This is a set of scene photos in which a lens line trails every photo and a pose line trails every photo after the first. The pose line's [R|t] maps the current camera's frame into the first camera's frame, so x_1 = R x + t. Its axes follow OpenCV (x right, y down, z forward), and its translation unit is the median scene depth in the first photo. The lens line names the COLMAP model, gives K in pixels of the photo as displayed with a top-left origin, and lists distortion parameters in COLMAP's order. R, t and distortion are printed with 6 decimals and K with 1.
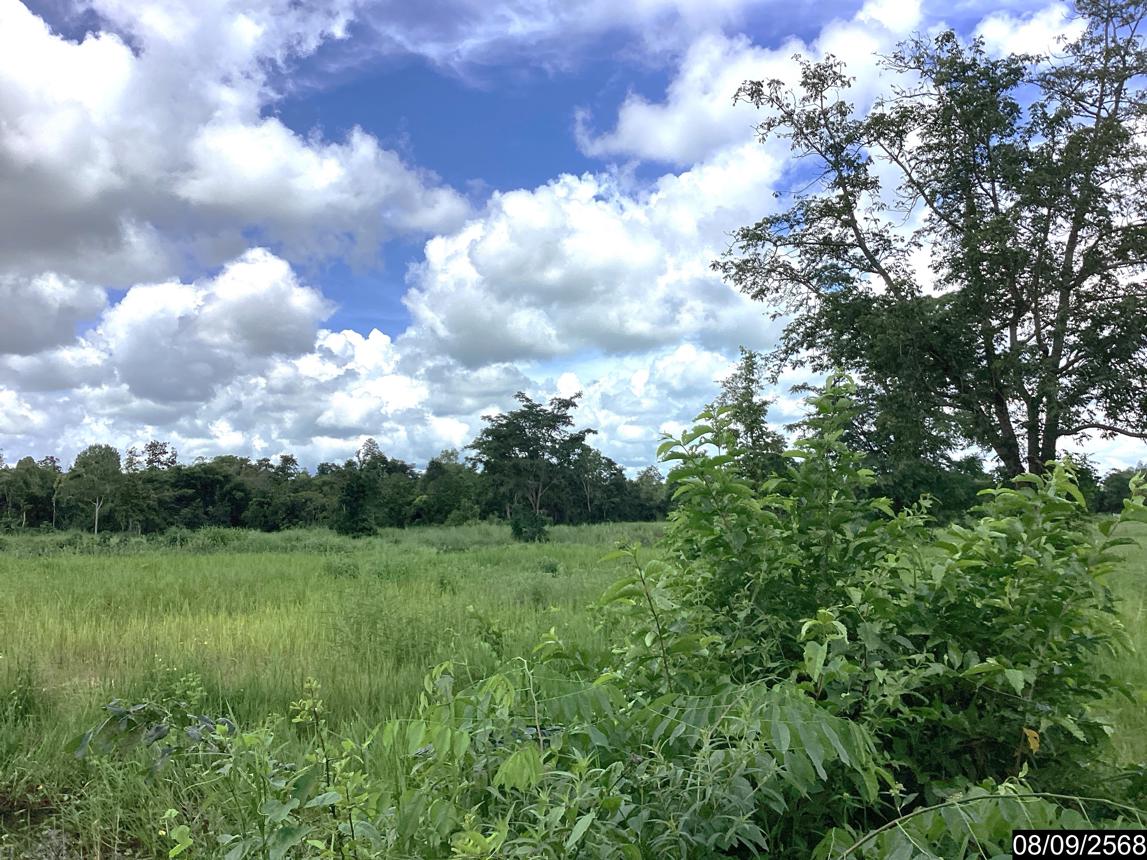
lens RADIAL K [[1002.2, 0, 552.6], [0, 1002.2, 417.8], [0, 0, 1]] dist [0.075627, -0.185965]
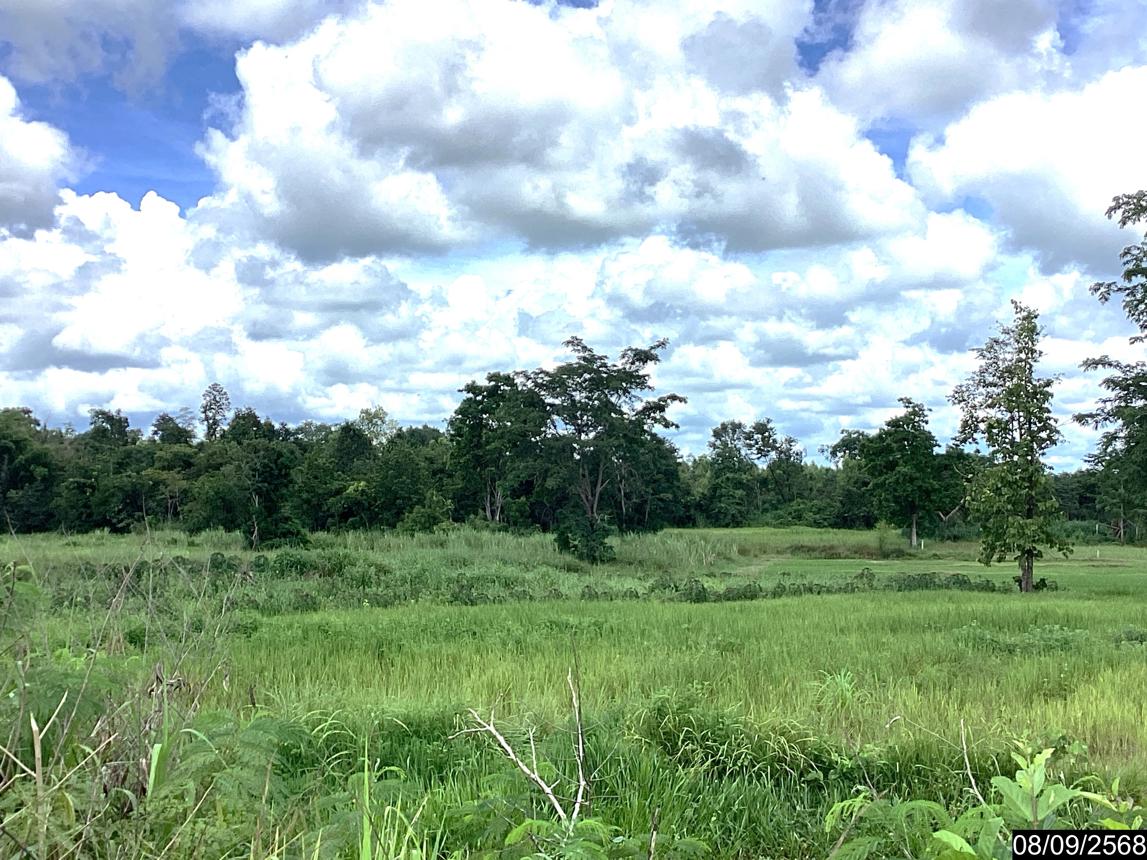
lens RADIAL K [[1626.3, 0, 513.4], [0, 1626.3, 415.2], [0, 0, 1]] dist [0.080045, 0.000000]
pose [[0.997346, 0.024668, 0.068503, -0.136483], [-0.027636, 0.998704, 0.042732, -0.017727], [-0.067360, -0.044511, 0.996735, -0.070210]]
